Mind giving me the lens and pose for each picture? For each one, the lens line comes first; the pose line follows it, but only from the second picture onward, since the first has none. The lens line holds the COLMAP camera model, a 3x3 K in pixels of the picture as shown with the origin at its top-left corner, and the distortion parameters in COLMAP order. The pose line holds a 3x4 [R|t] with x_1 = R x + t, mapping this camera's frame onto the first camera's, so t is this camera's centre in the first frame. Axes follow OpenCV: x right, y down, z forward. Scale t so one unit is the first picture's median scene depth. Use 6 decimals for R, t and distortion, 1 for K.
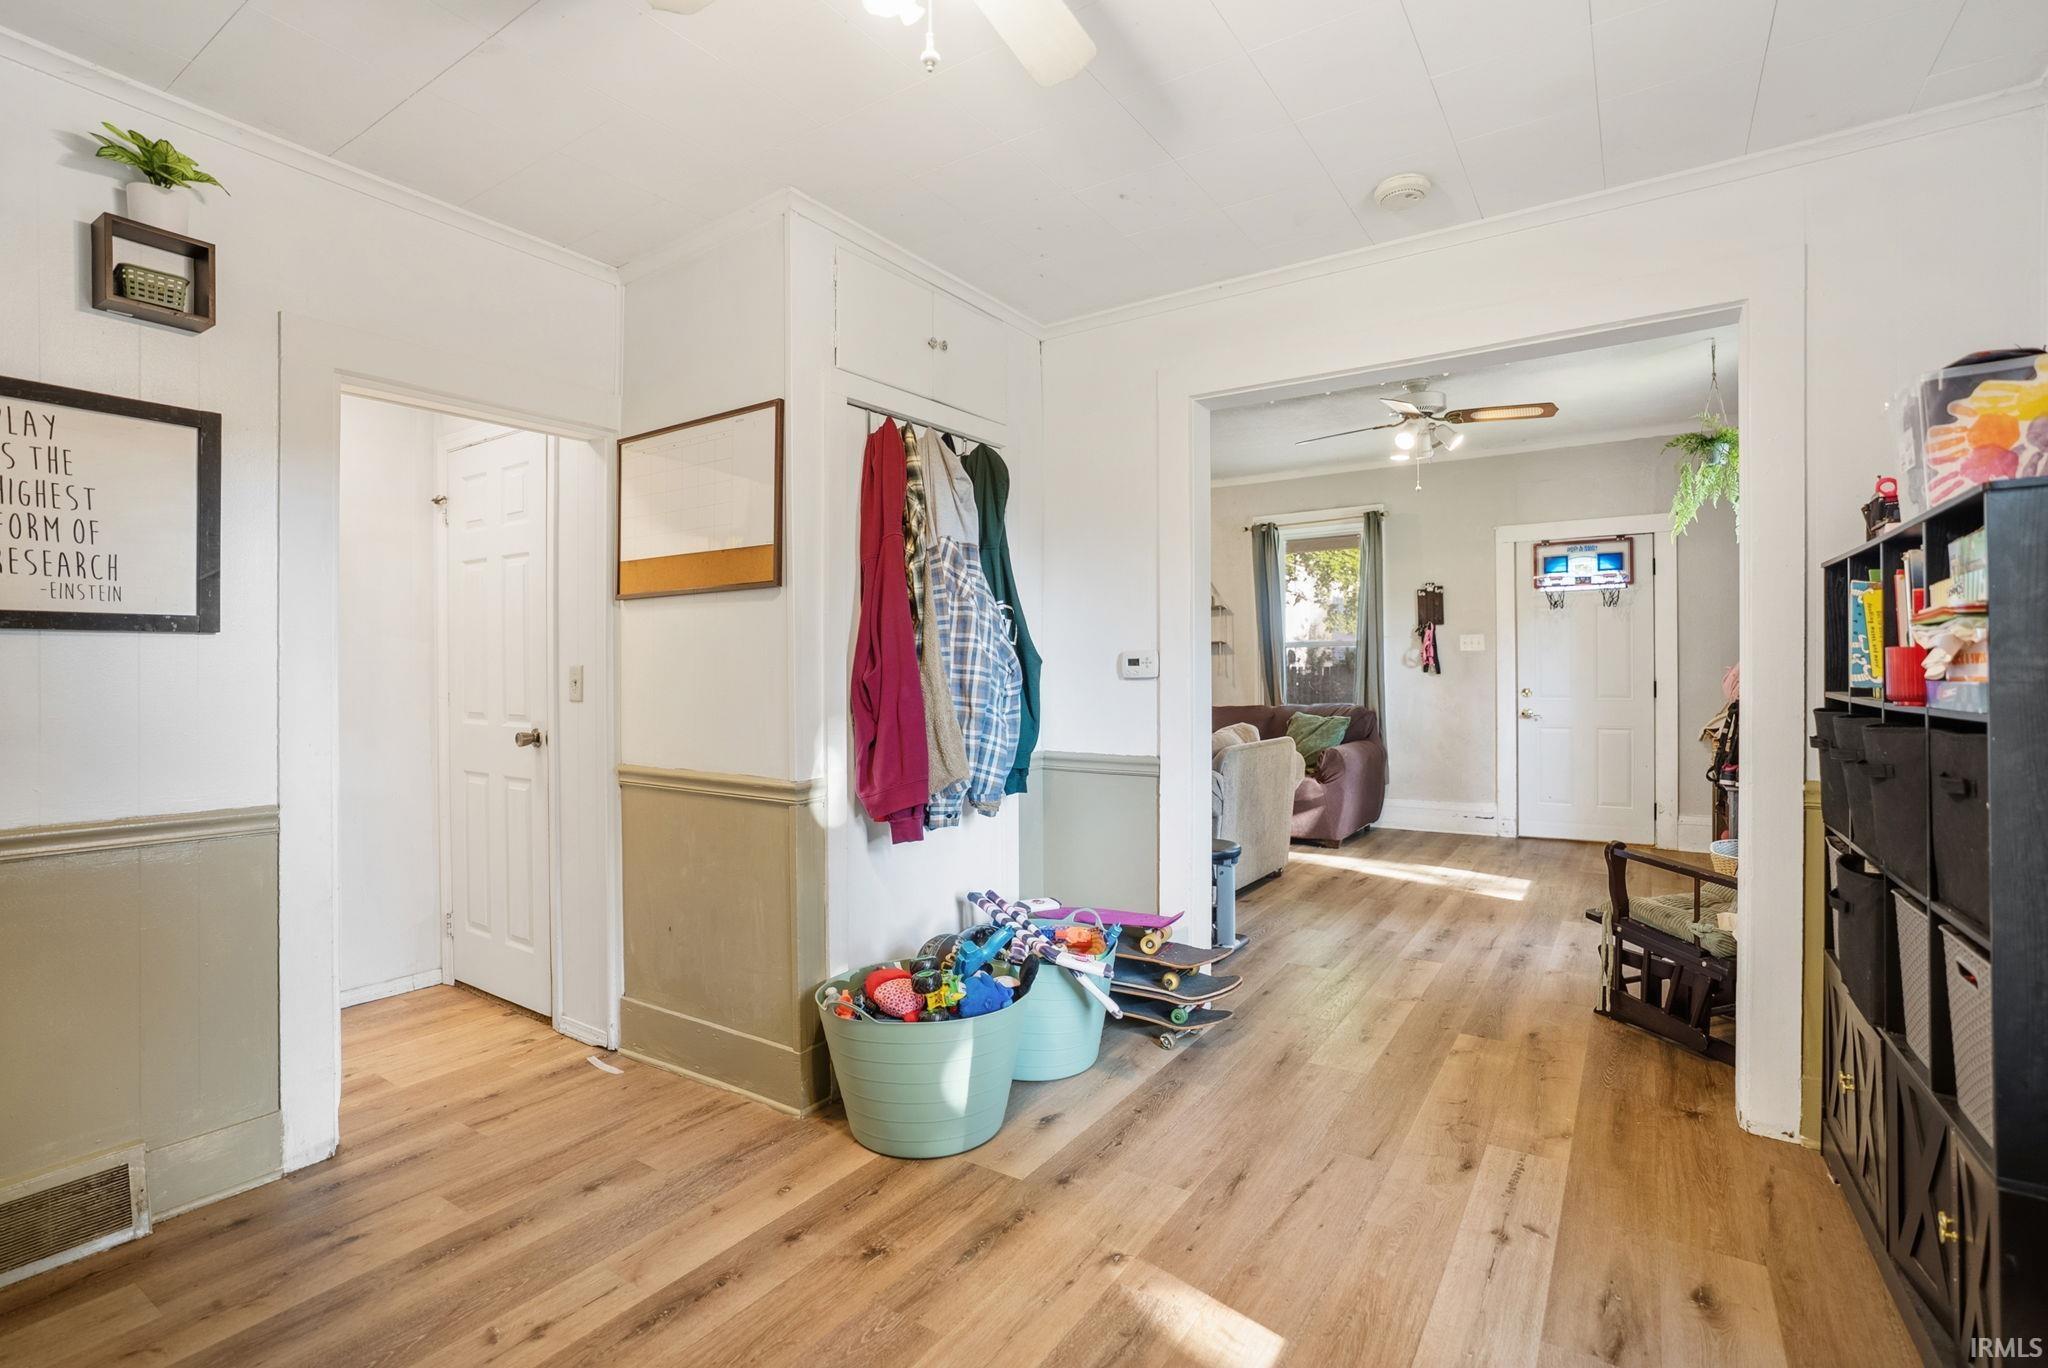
lens RADIAL K [[945.5, 0, 1022.3], [0, 945.5, 669.8], [0, 0, 1]] dist [-0.056162, 0.025954]
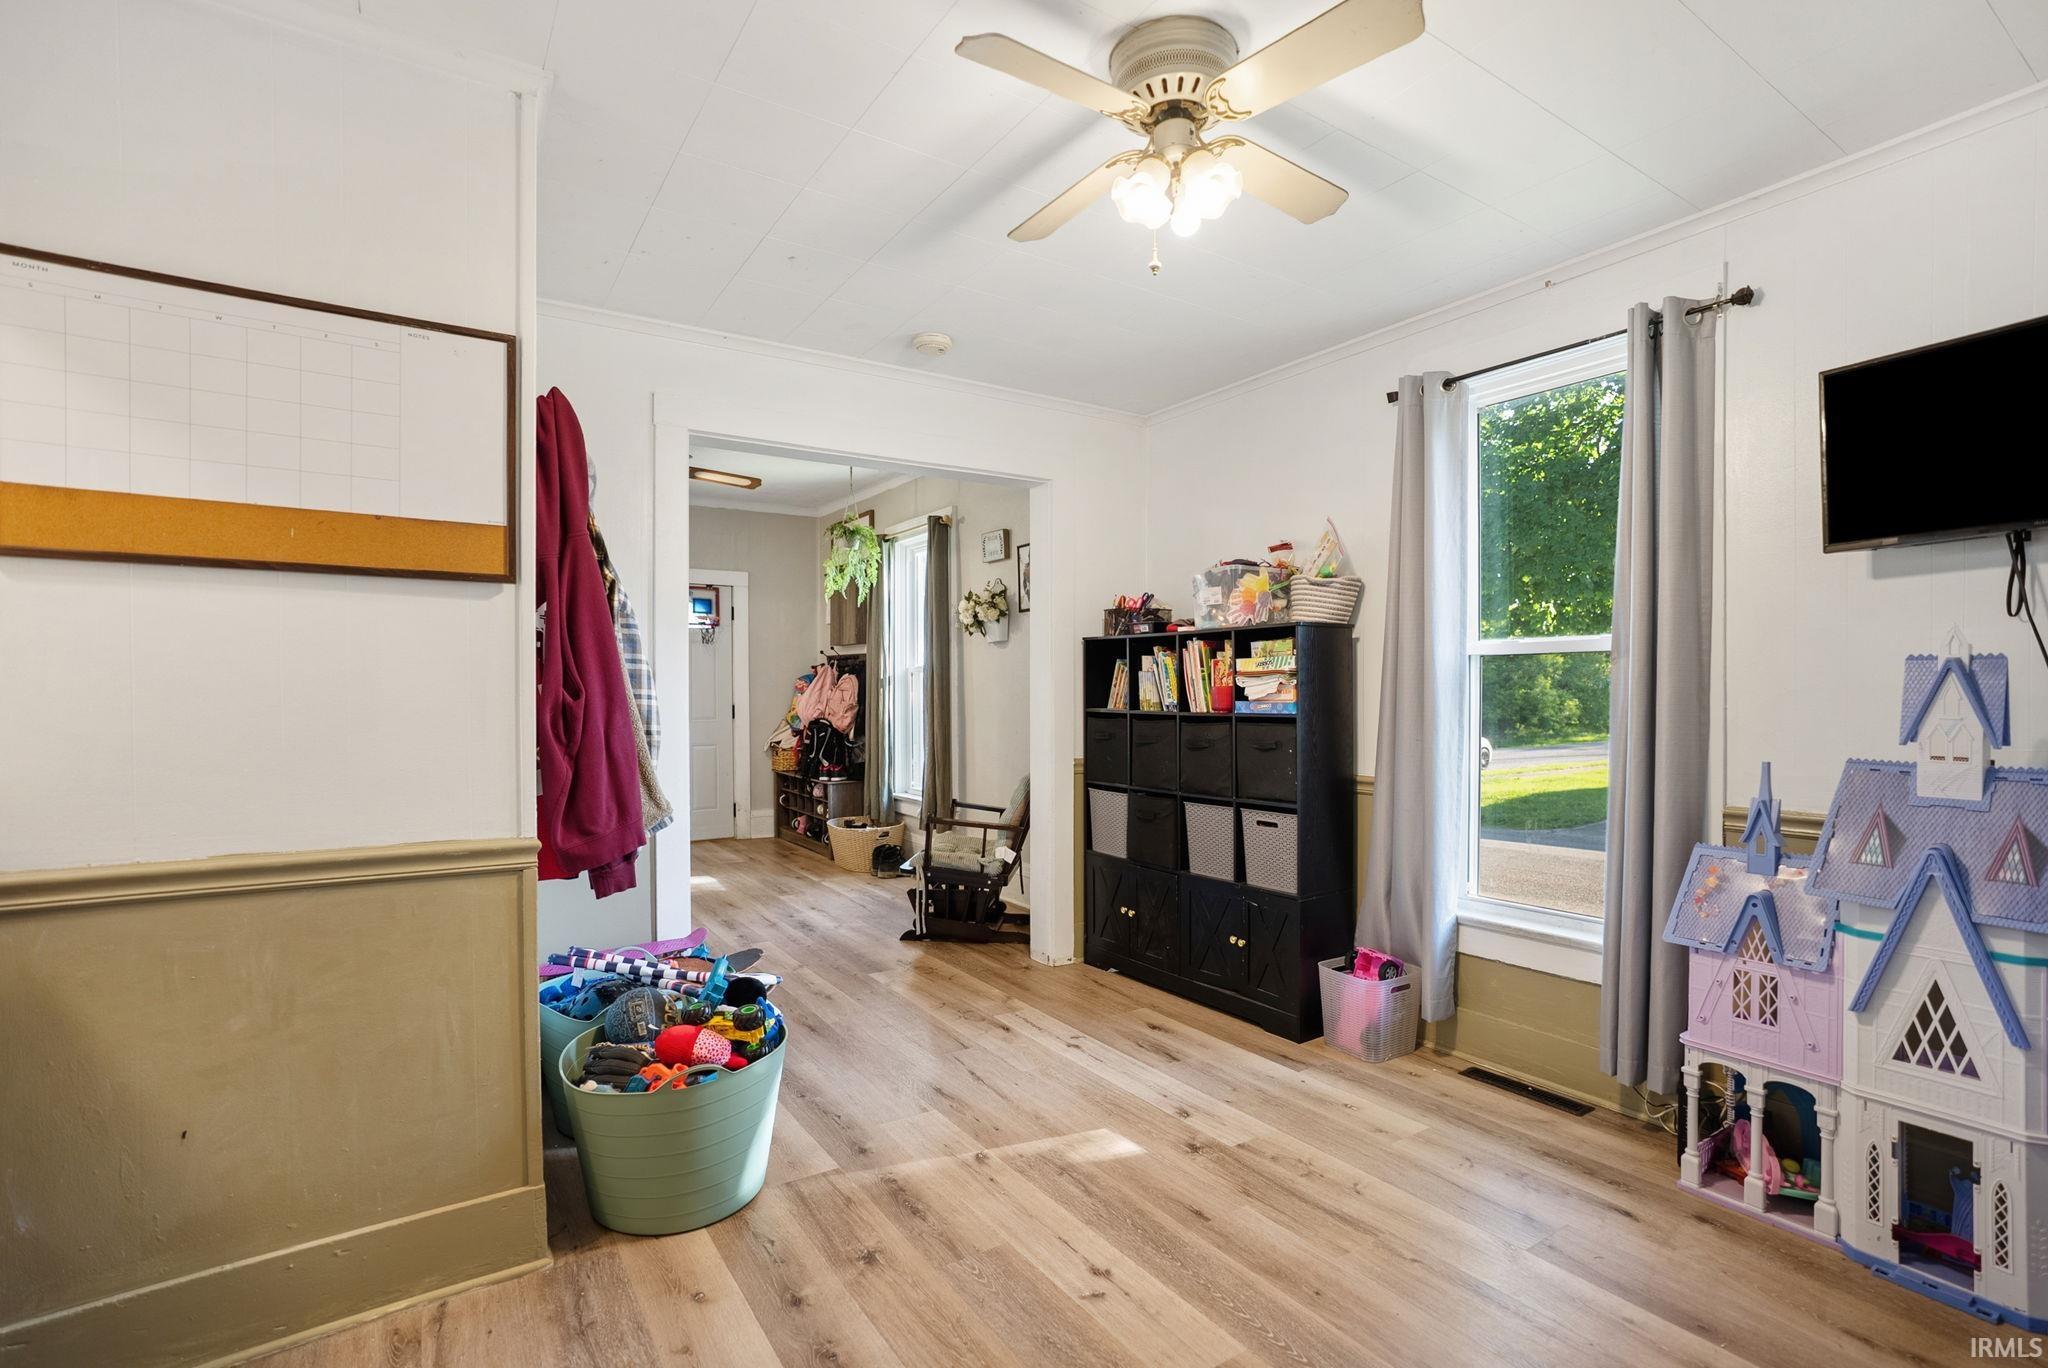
lens RADIAL K [[952.8, 0, 1029.2], [0, 952.8, 694.2], [0, 0, 1]] dist [-0.046644, 0.027384]
pose [[0.391597, 0.004858, 0.920124, -0.900629], [-0.003384, 0.999987, -0.003840, 0.002482], [-0.920131, -0.001610, 0.391608, 0.362762]]
